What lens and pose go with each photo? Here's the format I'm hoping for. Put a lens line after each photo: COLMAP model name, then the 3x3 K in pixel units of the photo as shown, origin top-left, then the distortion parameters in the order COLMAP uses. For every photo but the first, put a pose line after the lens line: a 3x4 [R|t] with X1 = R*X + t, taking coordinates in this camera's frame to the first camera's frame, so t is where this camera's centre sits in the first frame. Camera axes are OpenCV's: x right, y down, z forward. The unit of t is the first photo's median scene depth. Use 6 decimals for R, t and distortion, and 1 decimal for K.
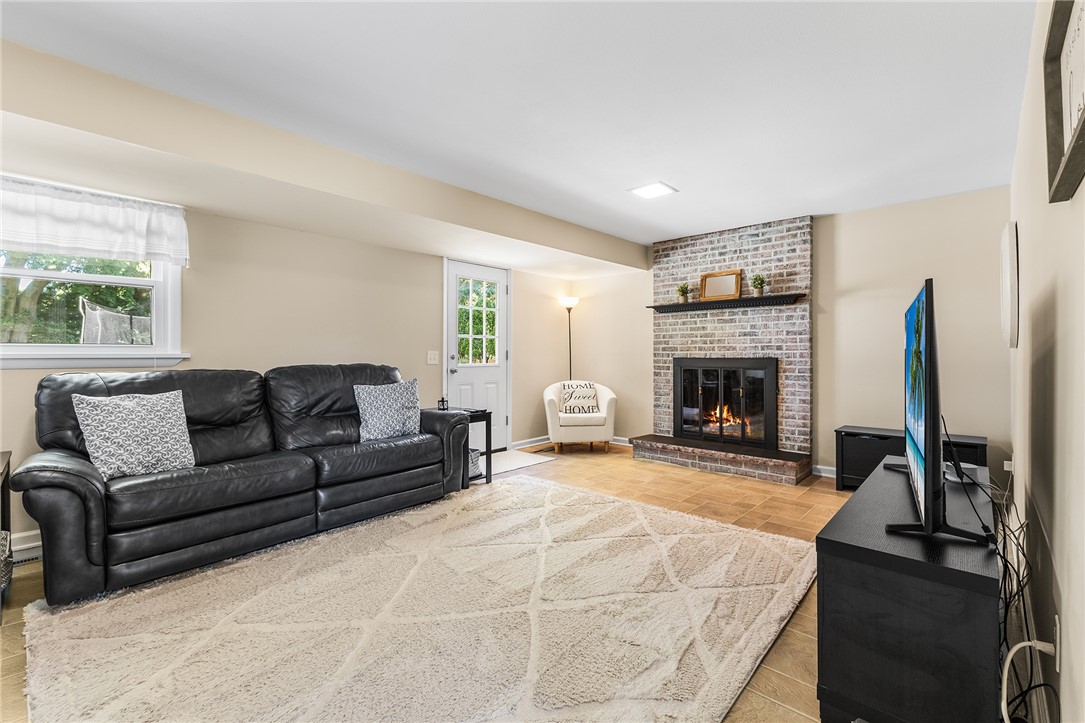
lens RADIAL K [[472.6, 0, 545.6], [0, 472.6, 350.5], [0, 0, 1]] dist [0.019061, -0.005882]
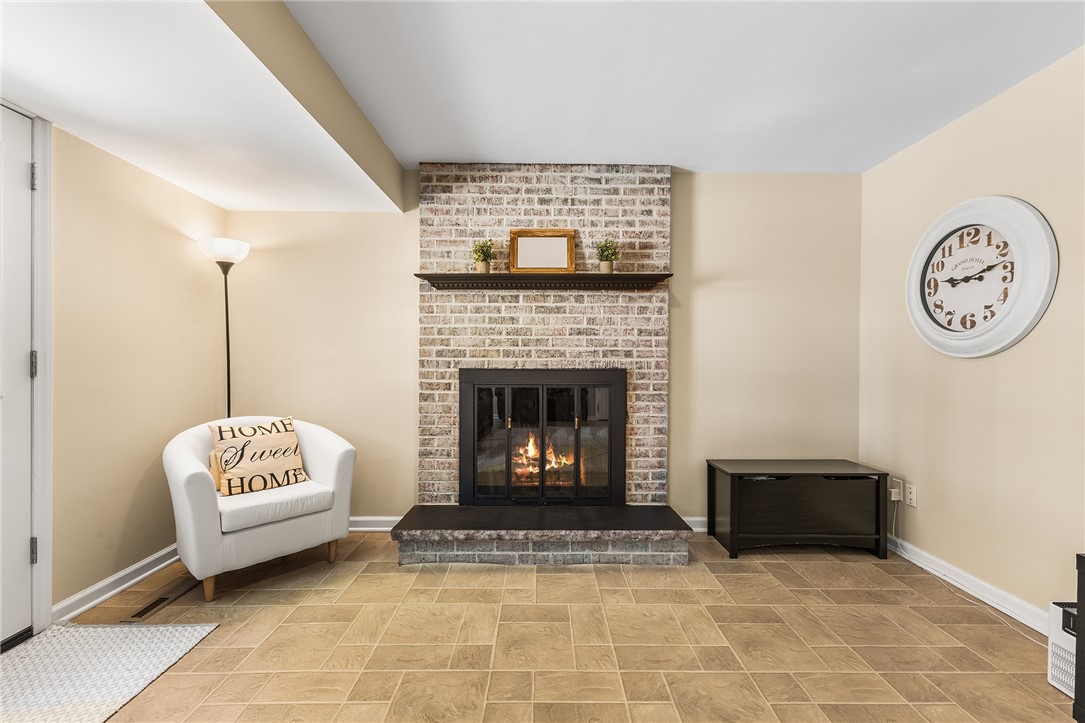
lens RADIAL K [[477.9, 0, 542.5], [0, 477.9, 361.5], [0, 0, 1]] dist [0.010394, -0.000375]
pose [[0.730991, 0.000222, 0.682387, -0.058359], [-0.010709, 0.999881, 0.011146, -0.000850], [-0.682303, -0.015456, 0.730906, 0.550138]]
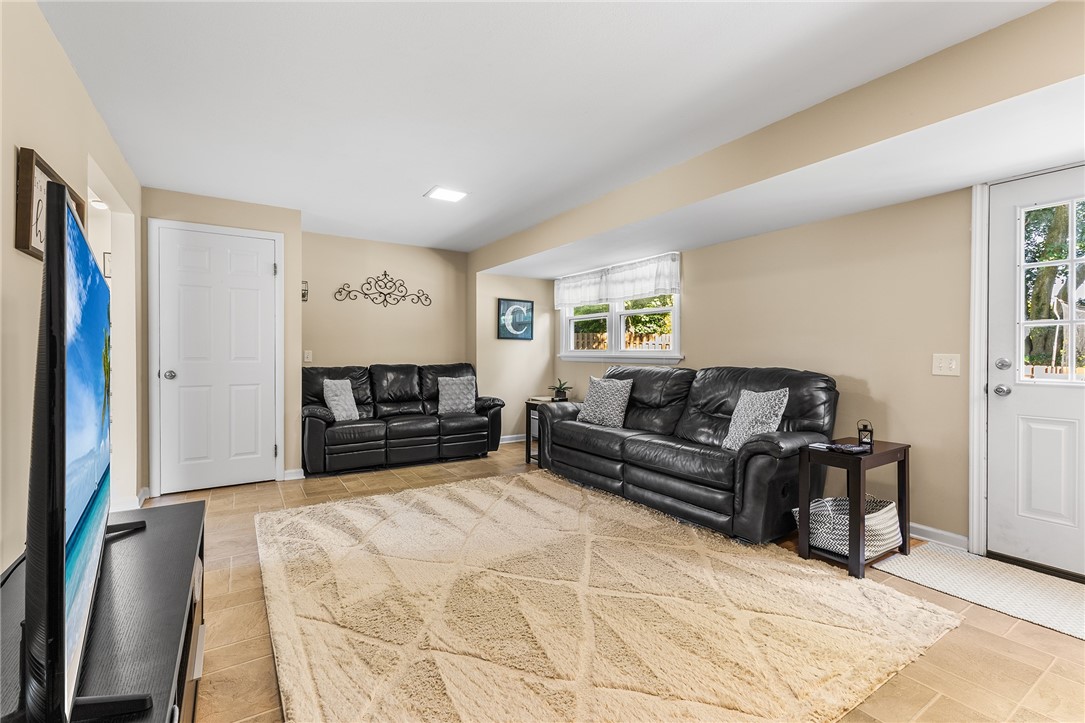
lens RADIAL K [[472.6, 0, 545.6], [0, 472.6, 350.5], [0, 0, 1]] dist [0.019061, -0.005882]
pose [[-0.240813, 0.001868, -0.970570, 0.967979], [0.009191, 0.999958, -0.000355, -0.014865], [0.970528, -0.009006, -0.240820, 1.339010]]
